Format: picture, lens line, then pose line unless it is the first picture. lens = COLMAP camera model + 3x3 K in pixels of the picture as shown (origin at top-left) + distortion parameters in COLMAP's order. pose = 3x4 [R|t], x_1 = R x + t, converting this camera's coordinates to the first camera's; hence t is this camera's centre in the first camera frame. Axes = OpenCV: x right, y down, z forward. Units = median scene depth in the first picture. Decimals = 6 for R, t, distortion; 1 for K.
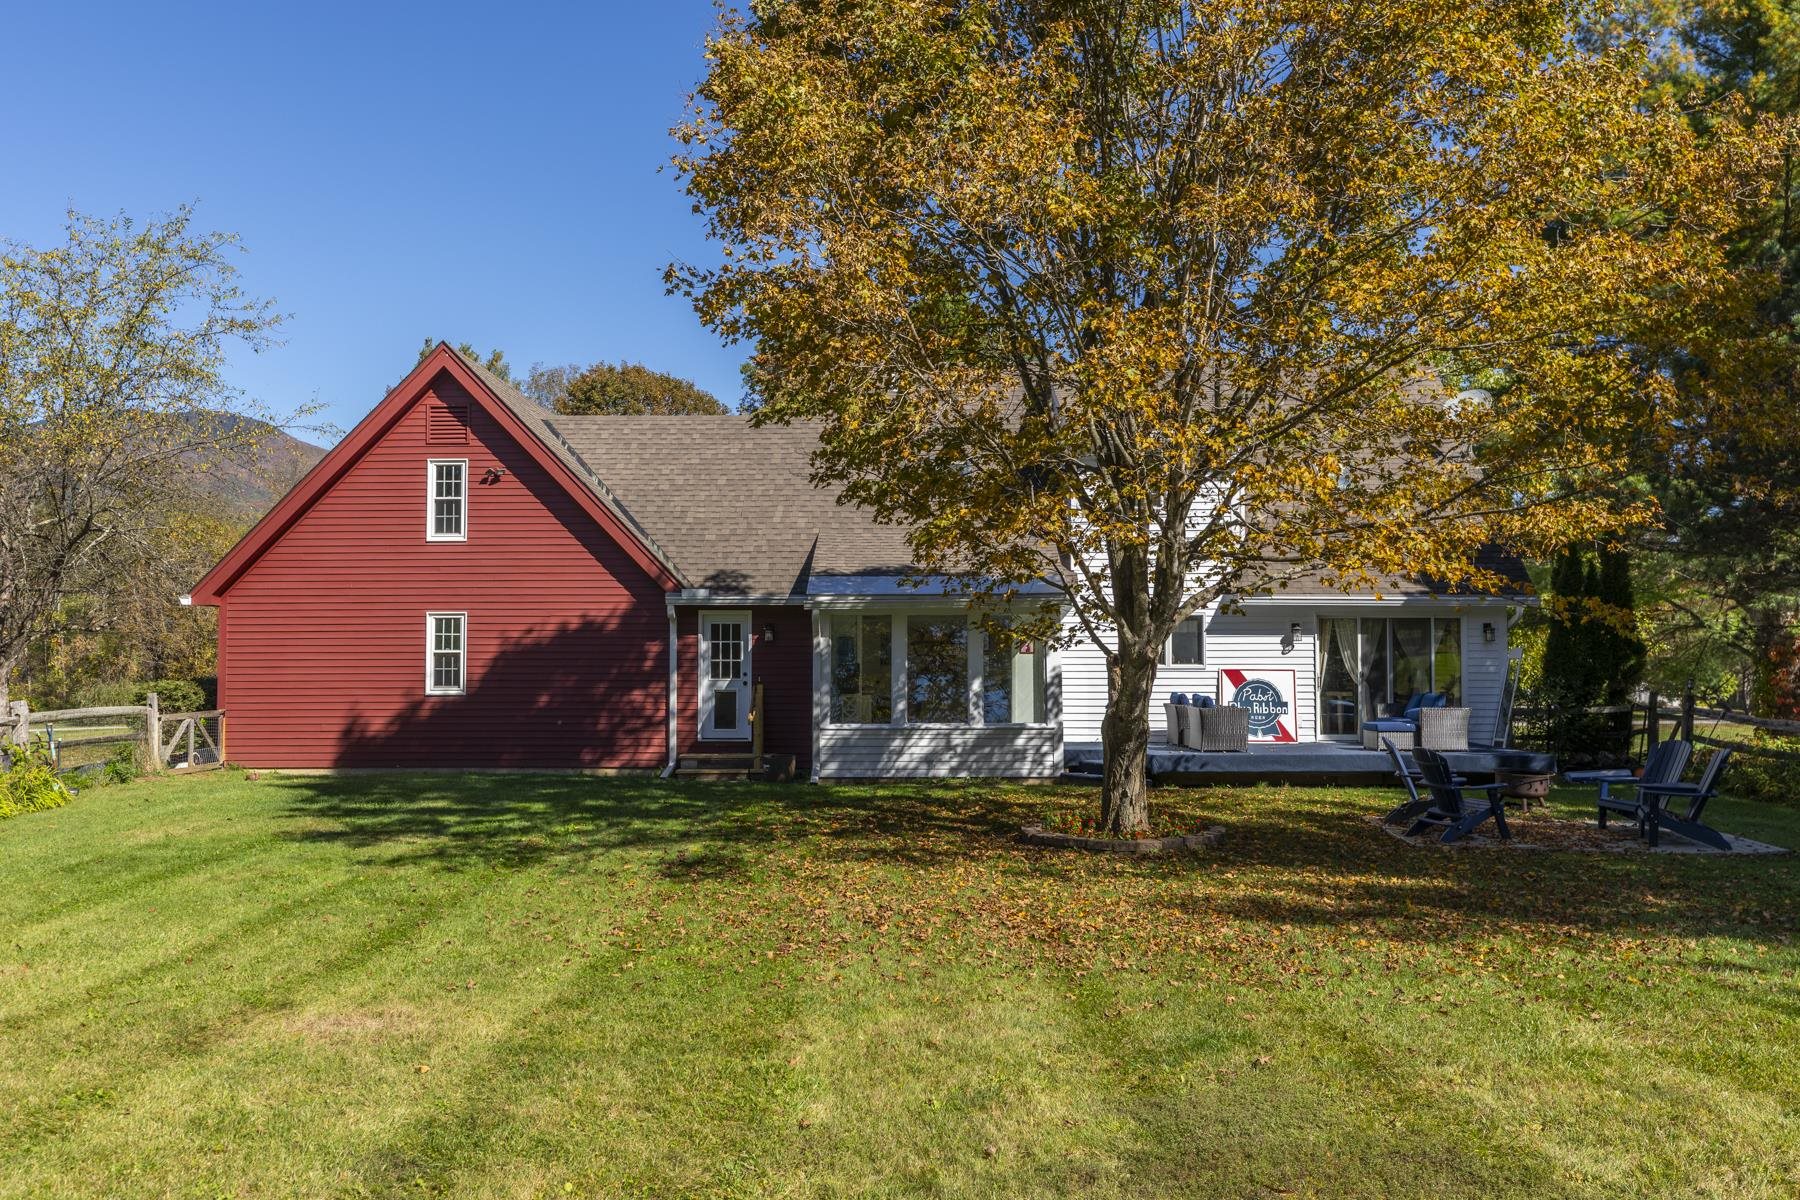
lens RADIAL K [[1495.4, 0, 901.2], [0, 1495.4, 600.3], [0, 0, 1]] dist [-0.011272, -0.000542]
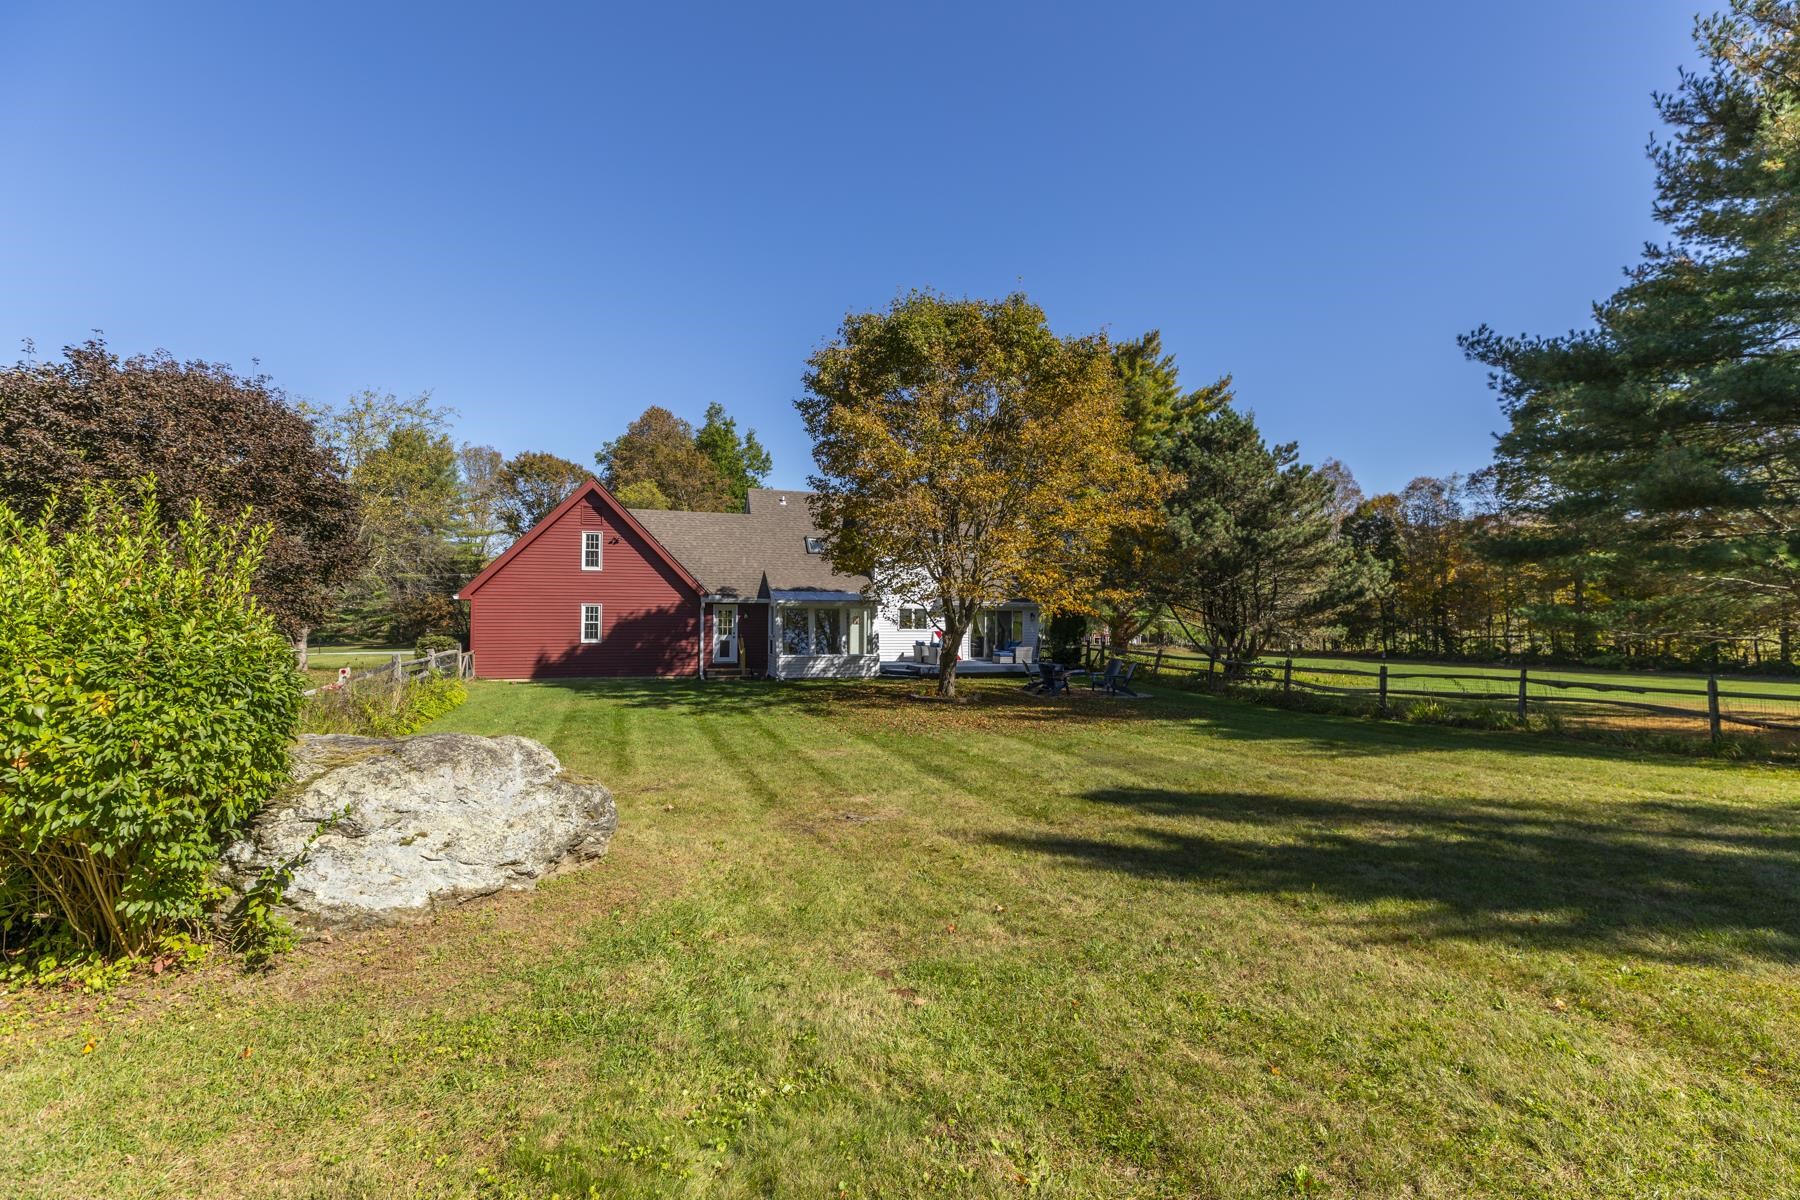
lens RADIAL K [[848.6, 0, 898.3], [0, 848.6, 597.5], [0, 0, 1]] dist [0.003651, 0.000863]
pose [[0.944449, 0.013360, 0.328387, -0.292084], [-0.021184, 0.999570, 0.020261, -0.035210], [-0.327975, -0.026092, 0.944326, -0.284483]]
